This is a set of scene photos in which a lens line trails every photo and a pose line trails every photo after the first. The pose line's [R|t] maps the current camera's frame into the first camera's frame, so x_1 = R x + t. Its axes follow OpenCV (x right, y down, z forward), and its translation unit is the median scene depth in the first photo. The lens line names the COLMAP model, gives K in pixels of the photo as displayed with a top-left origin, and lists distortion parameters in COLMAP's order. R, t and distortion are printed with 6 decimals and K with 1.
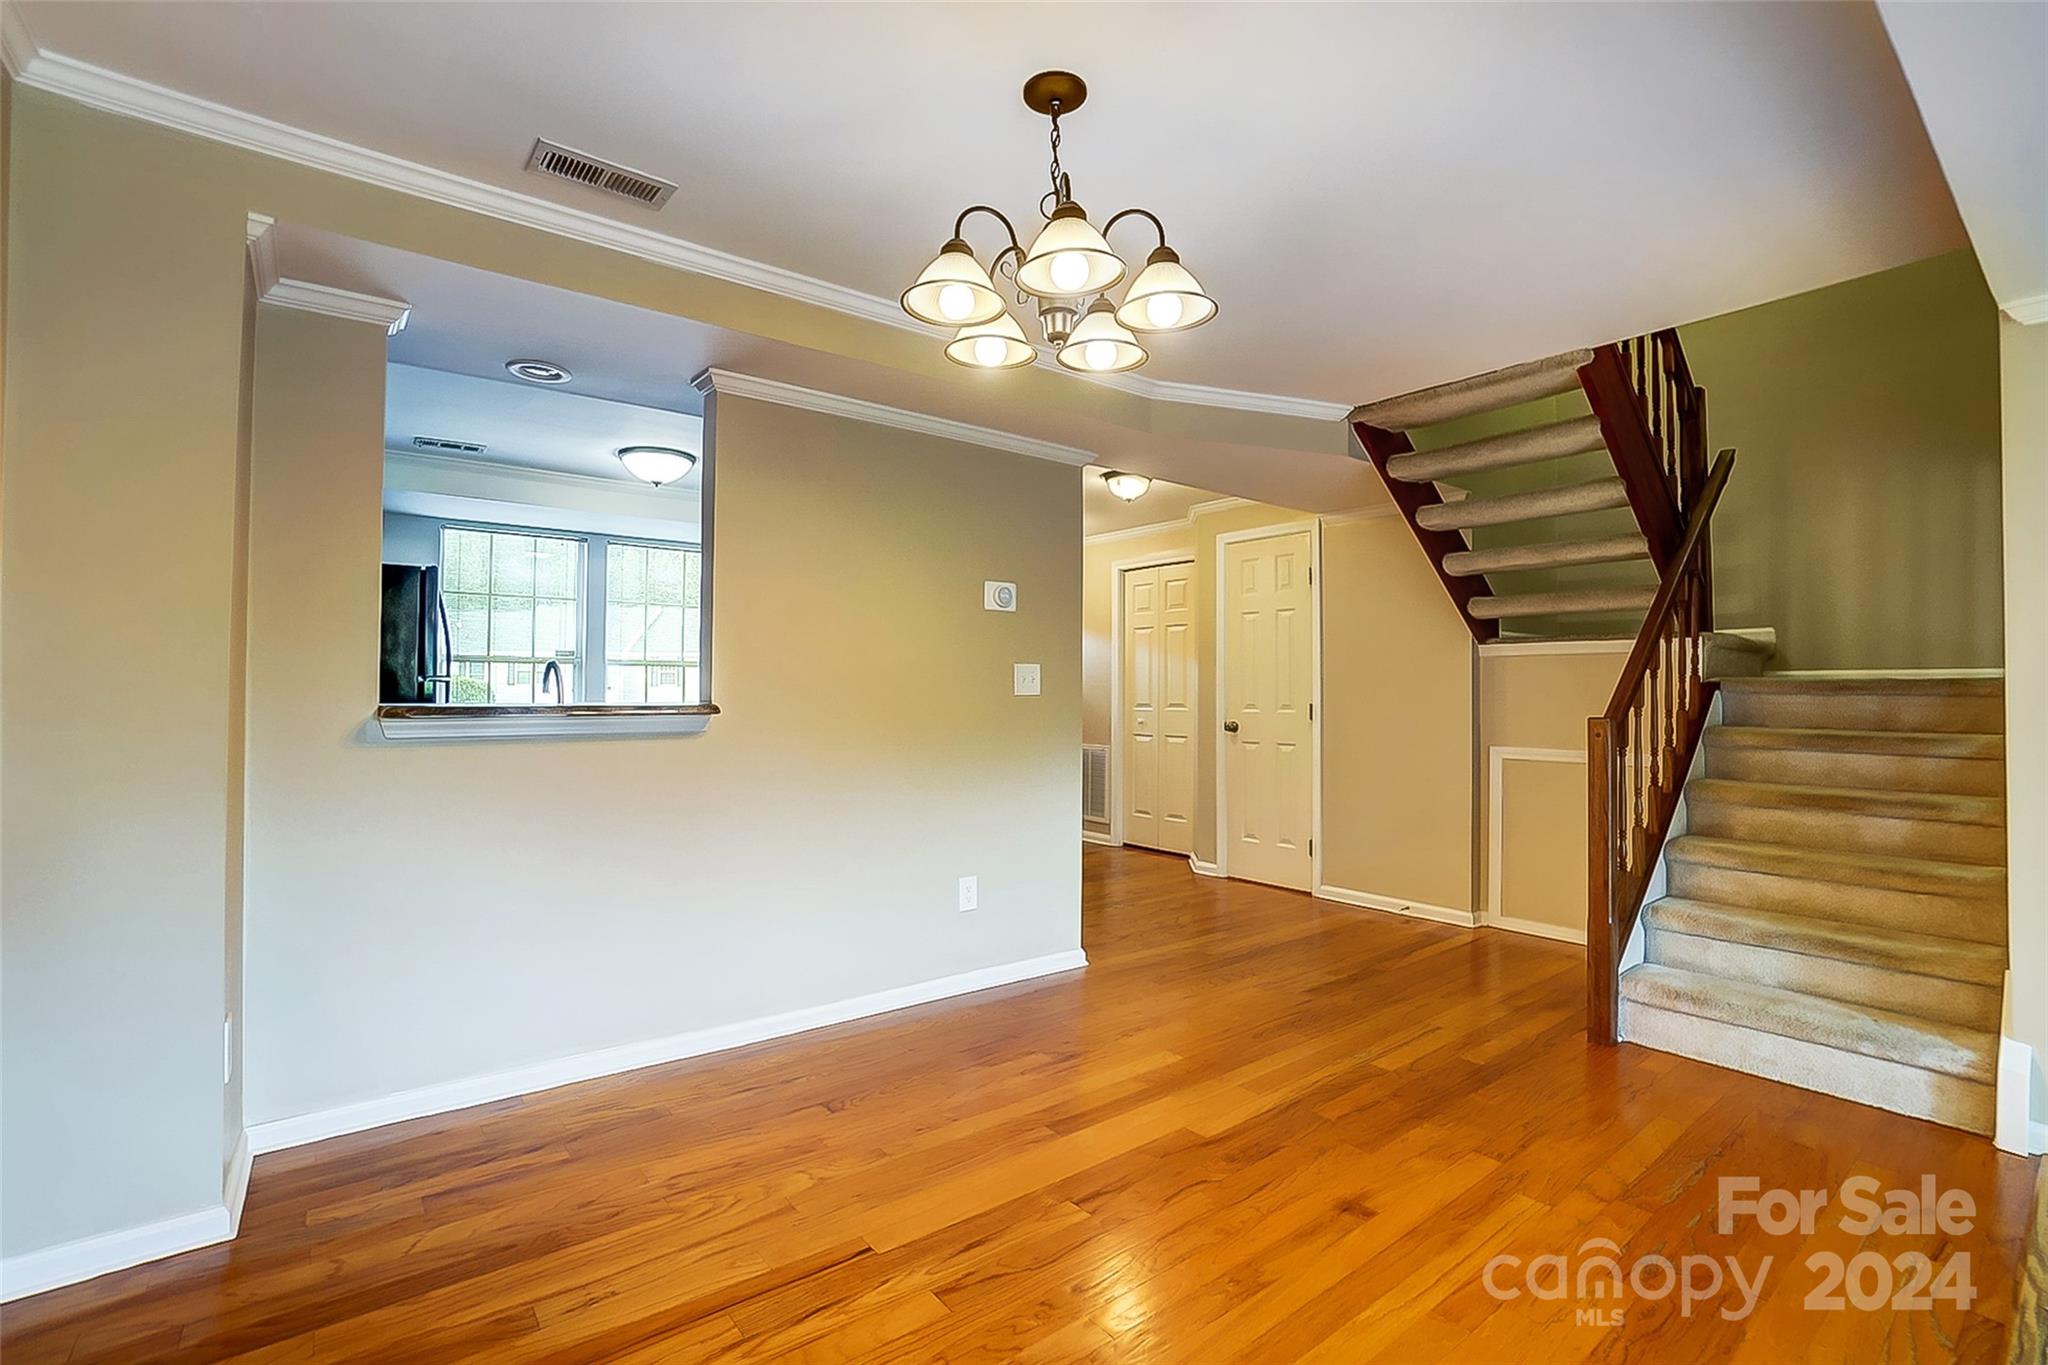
lens RADIAL K [[914.9, 0, 1018.9], [0, 914.9, 679.9], [0, 0, 1]] dist [-0.070763, 0.023341]
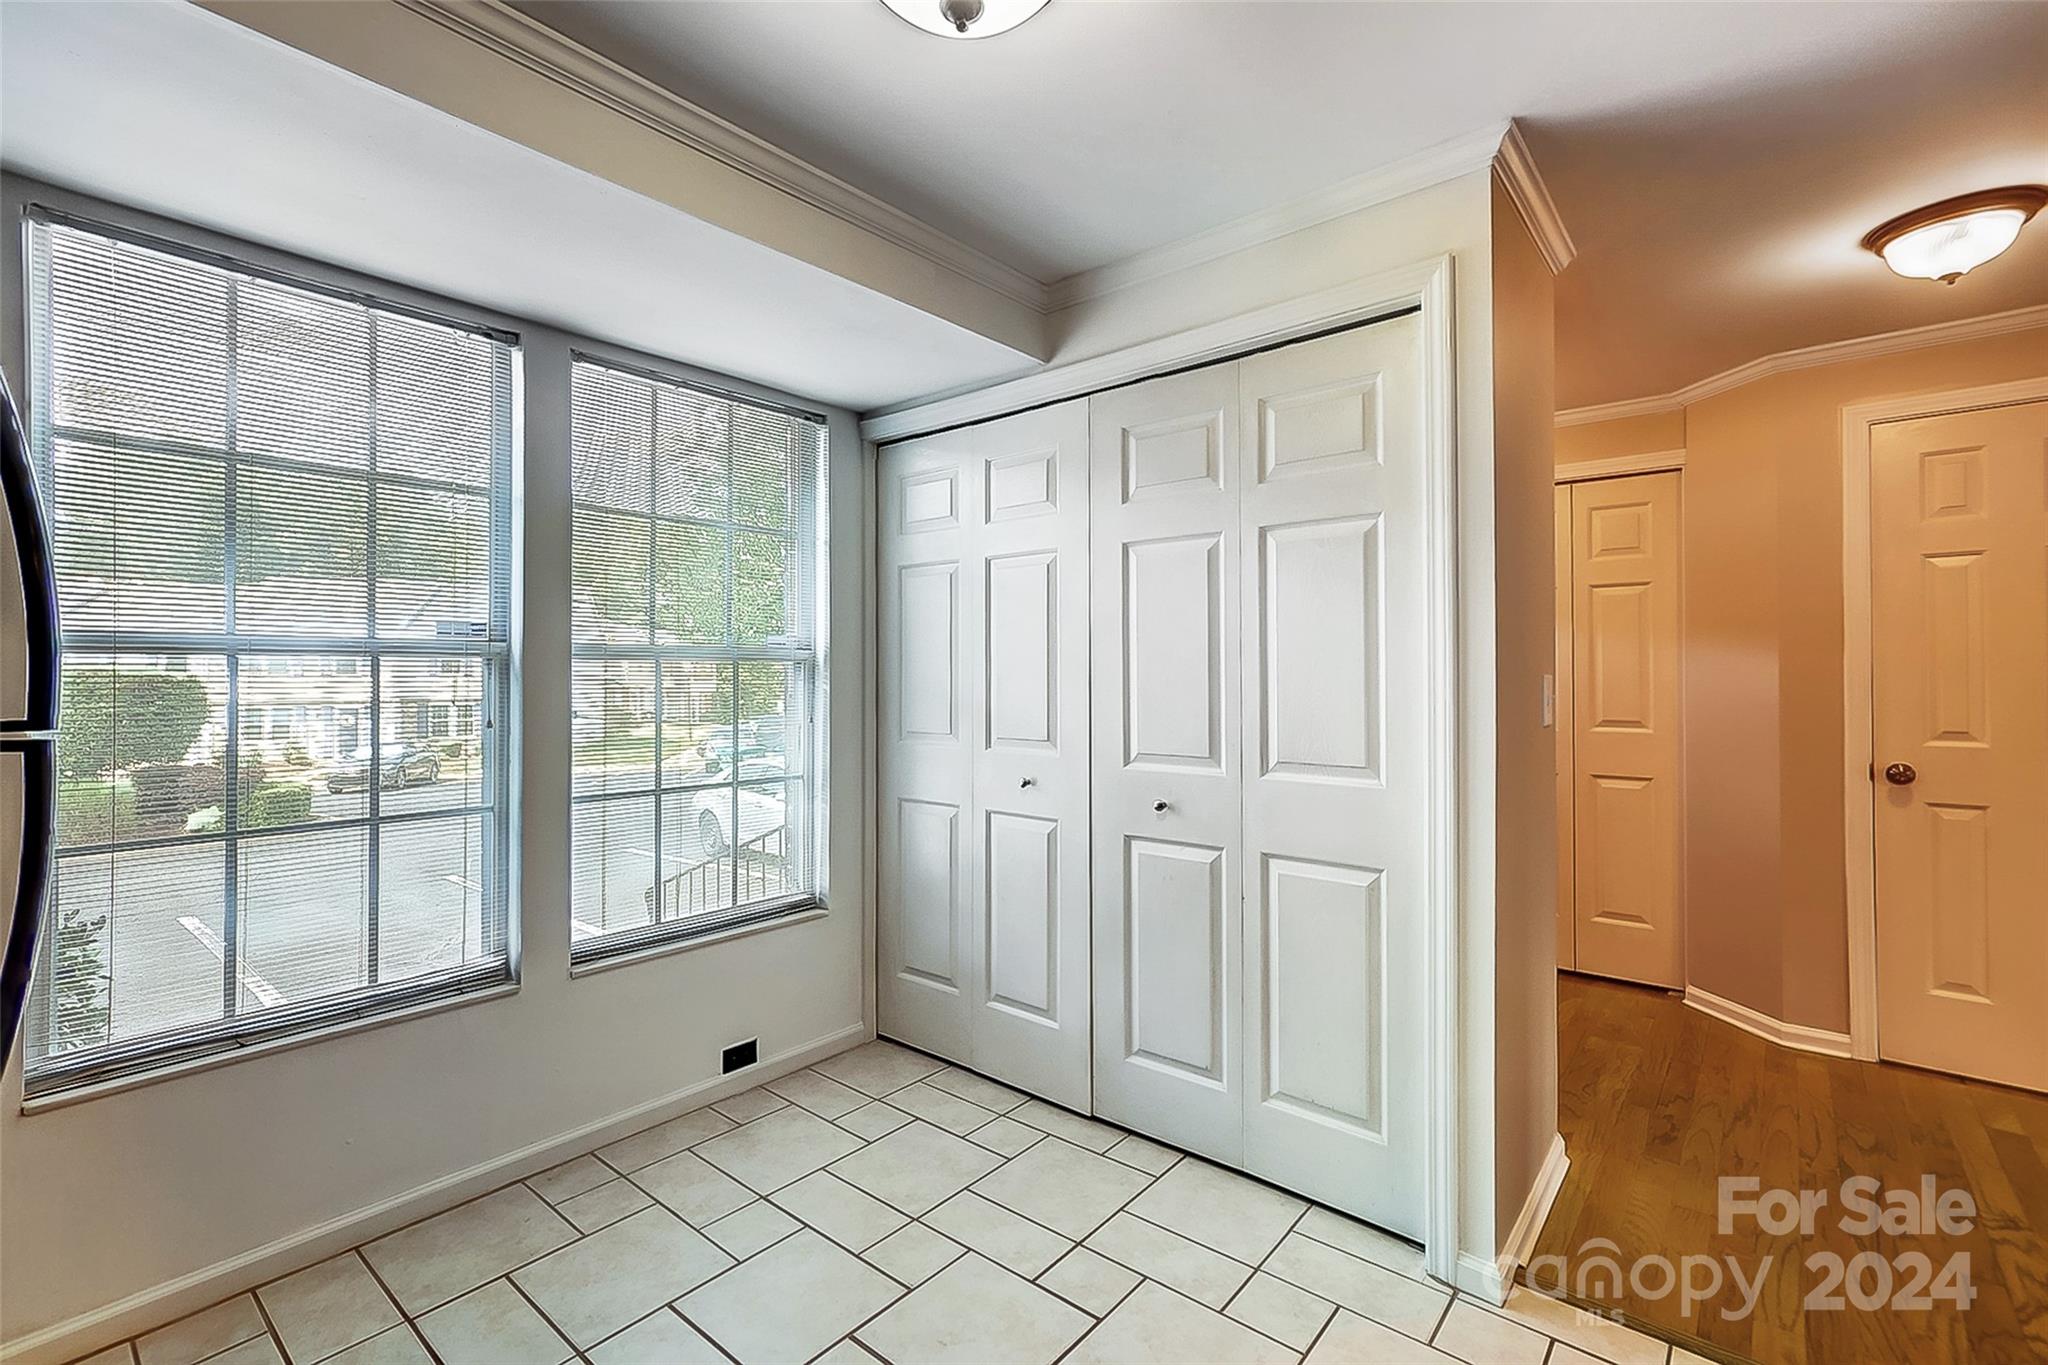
lens RADIAL K [[894.7, 0, 1016.7], [0, 894.7, 673.1], [0, 0, 1]] dist [0.049720, -0.015347]
pose [[0.981878, -0.008341, 0.189329, -0.479515], [0.004157, 0.999739, 0.022486, -0.027416], [-0.189467, -0.021292, 0.981656, 0.767696]]
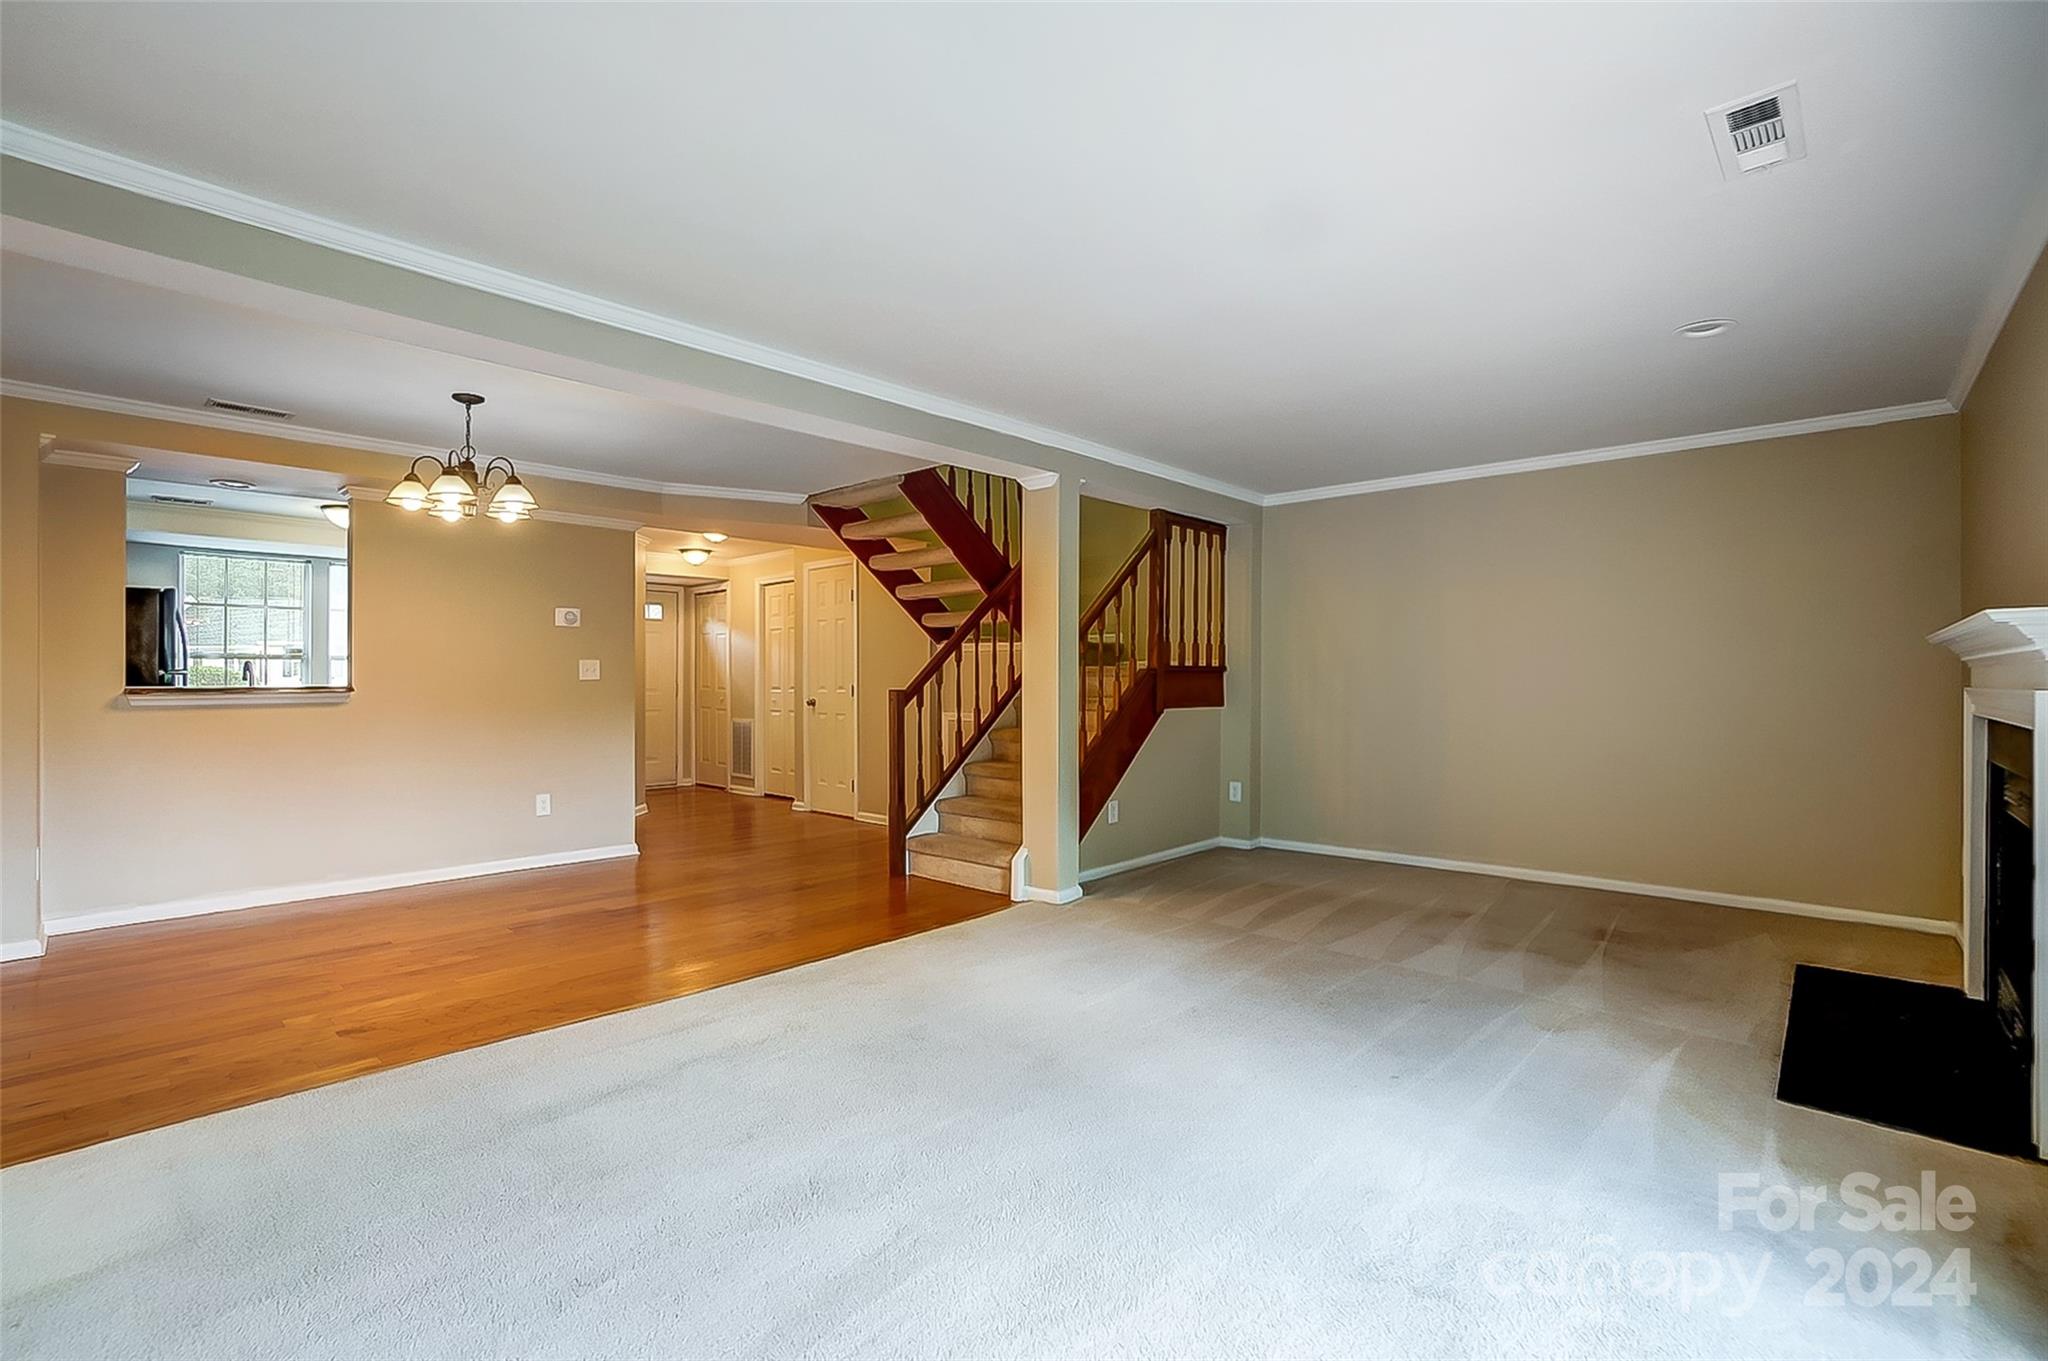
lens RADIAL K [[914.9, 0, 1018.9], [0, 914.9, 677.9], [0, 0, 1]] dist [-0.070763, 0.023341]
pose [[0.984917, -0.007194, 0.172880, 0.404958], [0.005224, 0.999916, 0.011845, -0.000791], [-0.172951, -0.010763, 0.984872, -0.562085]]
